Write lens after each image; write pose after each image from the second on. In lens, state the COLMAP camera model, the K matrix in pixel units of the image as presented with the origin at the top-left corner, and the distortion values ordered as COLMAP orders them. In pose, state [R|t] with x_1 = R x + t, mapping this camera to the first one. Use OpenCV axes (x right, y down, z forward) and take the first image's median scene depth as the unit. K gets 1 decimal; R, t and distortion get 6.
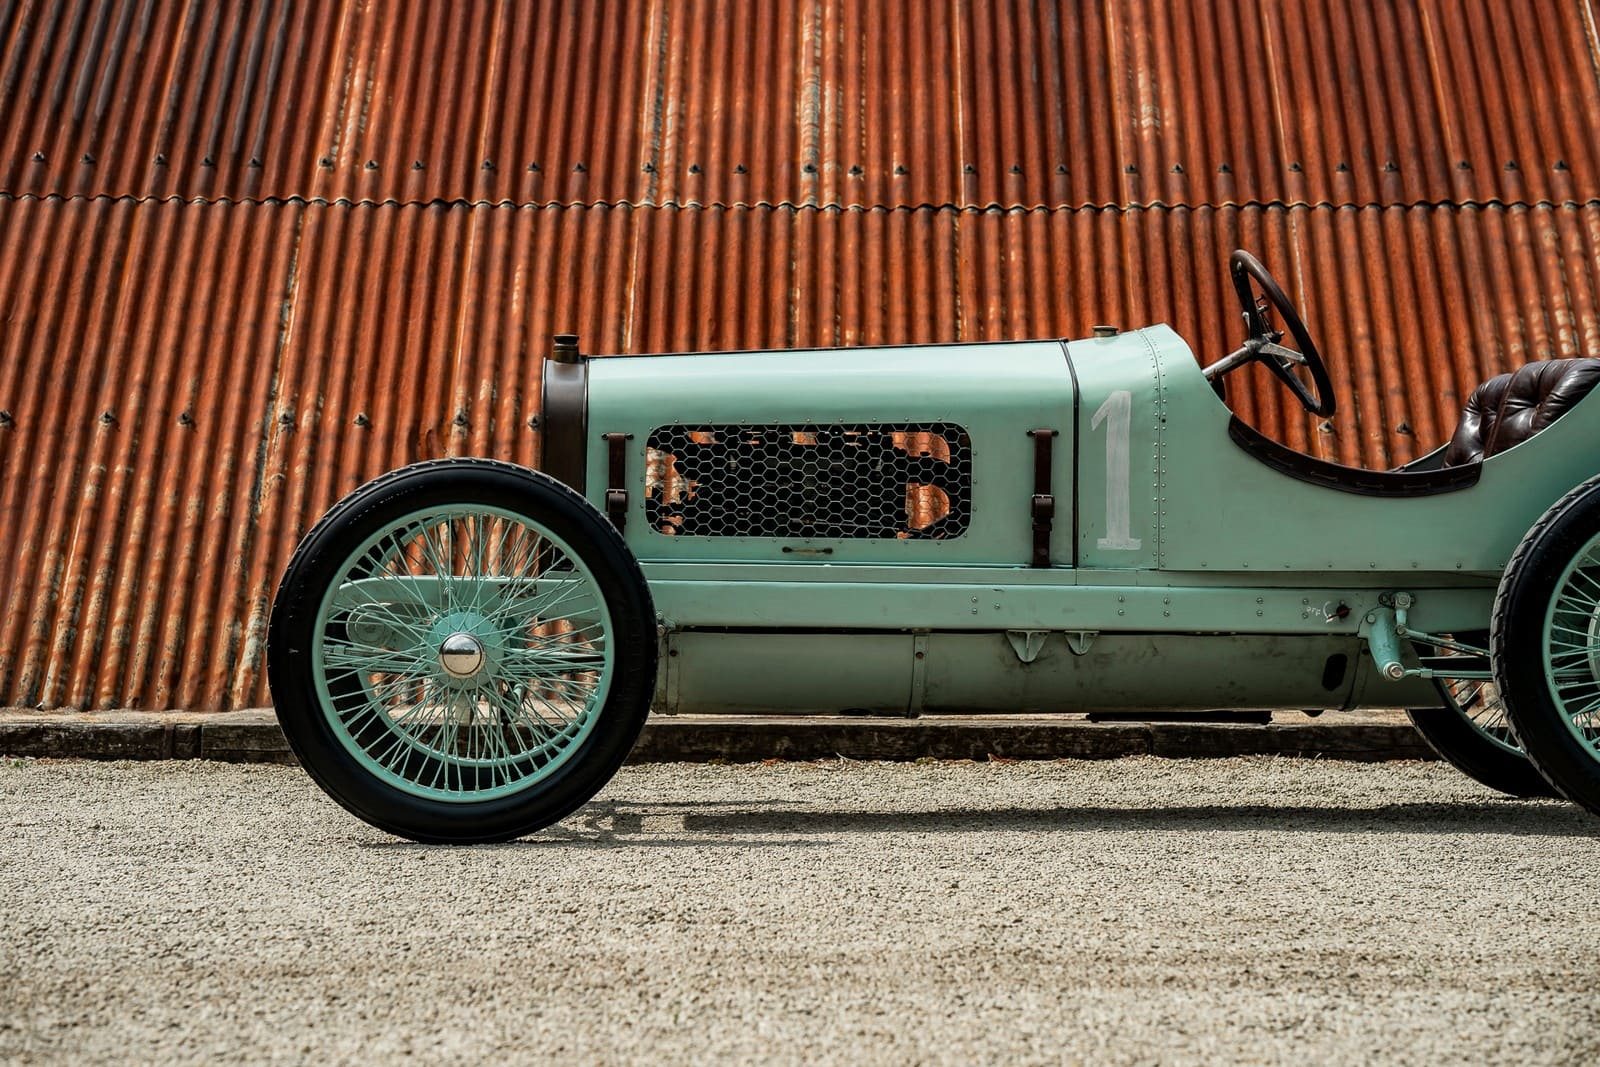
lens RADIAL K [[3456.2, 0, 790.2], [0, 3456.2, 492.2], [0, 0, 1]] dist [0.438529, 0.350128]
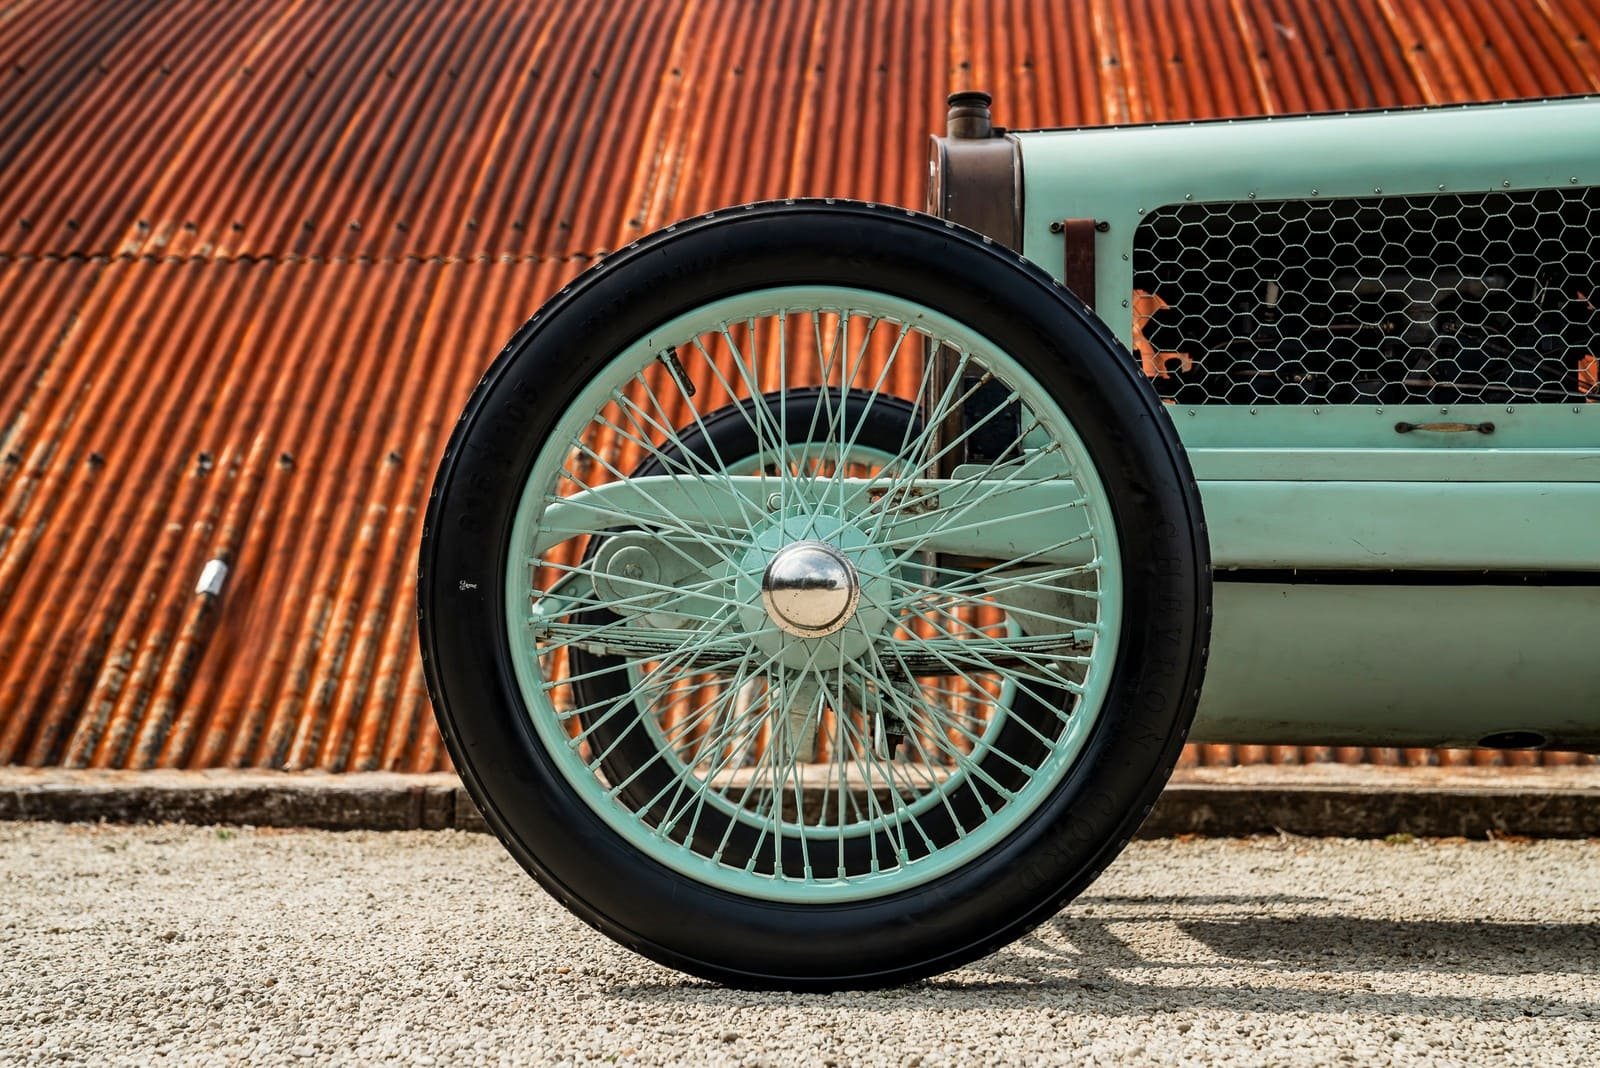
lens RADIAL K [[1993.1, 0, 800.0], [0, 1993.1, 534.0], [0, 0, 1]] dist [0.138453, 0.040164]
pose [[0.997454, -0.010006, -0.070601, -0.053122], [0.004326, 0.996773, -0.080151, 0.042427], [0.071175, 0.079642, 0.994279, 0.505639]]
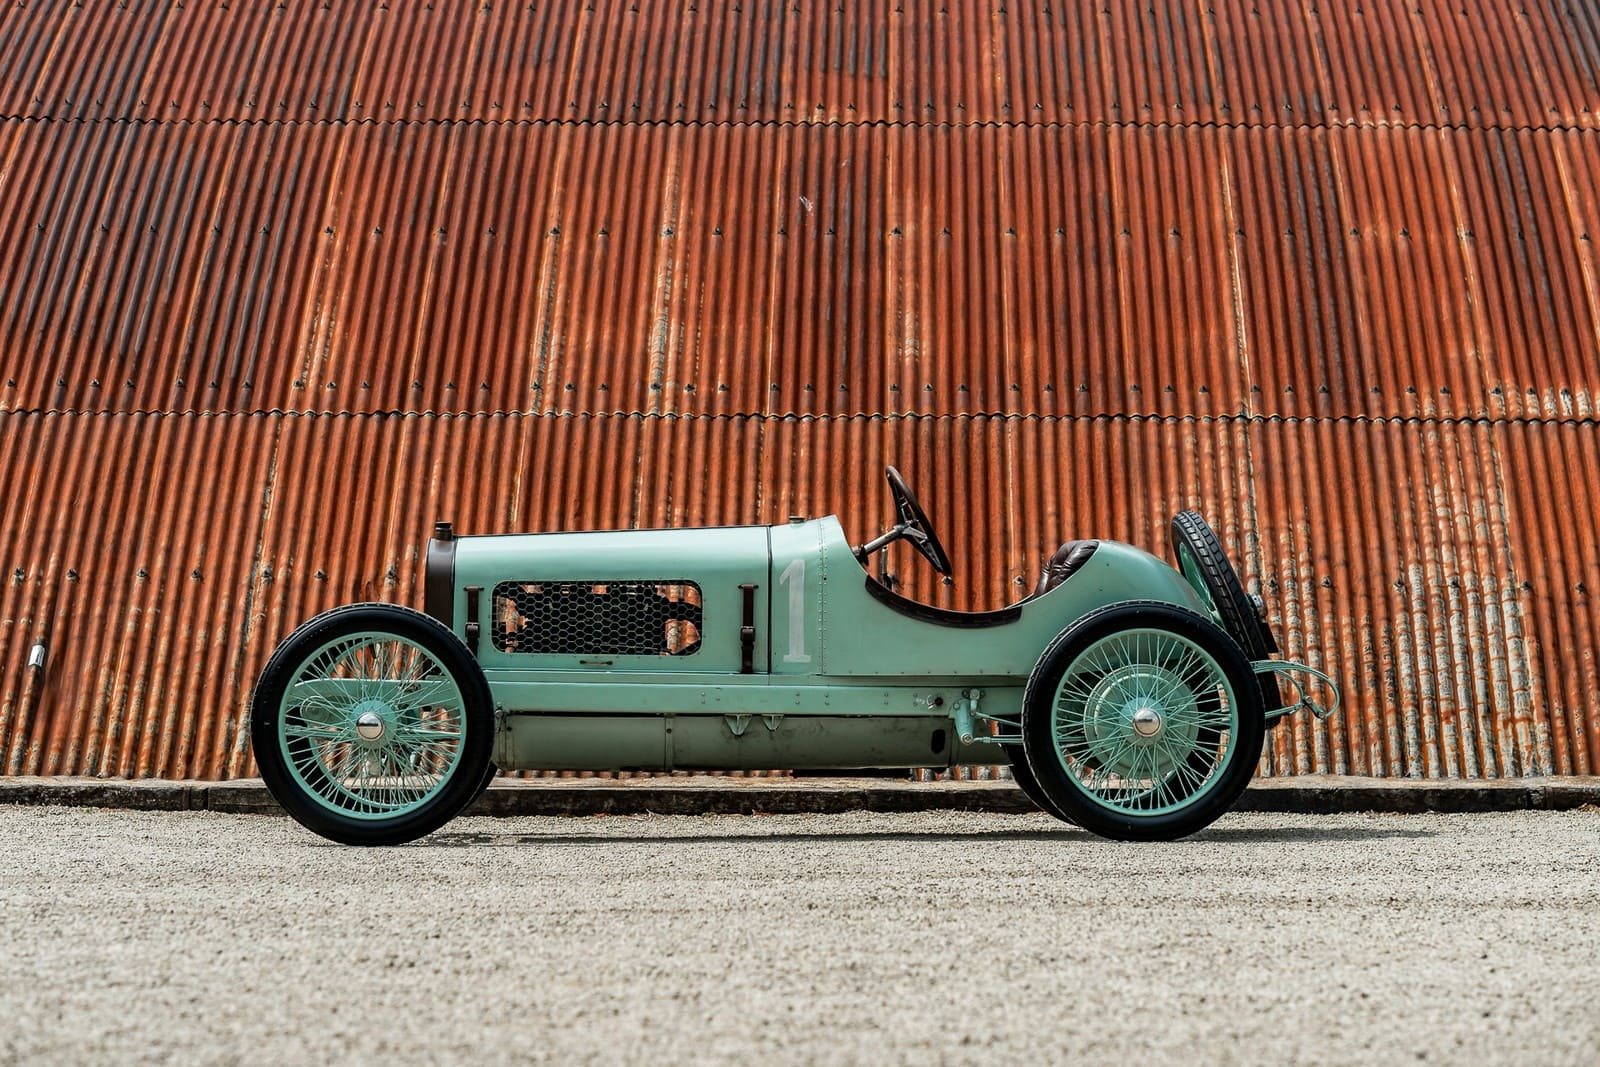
lens RADIAL K [[3743.2, 0, 800.0], [0, 3743.2, 533.5], [0, 0, 1]] dist [-0.147625, 0.262541]
pose [[0.999984, 0.000039, -0.005577, 0.077753], [-0.000193, 0.999619, -0.027585, 0.003863], [0.005574, 0.027586, 0.999604, -0.494245]]
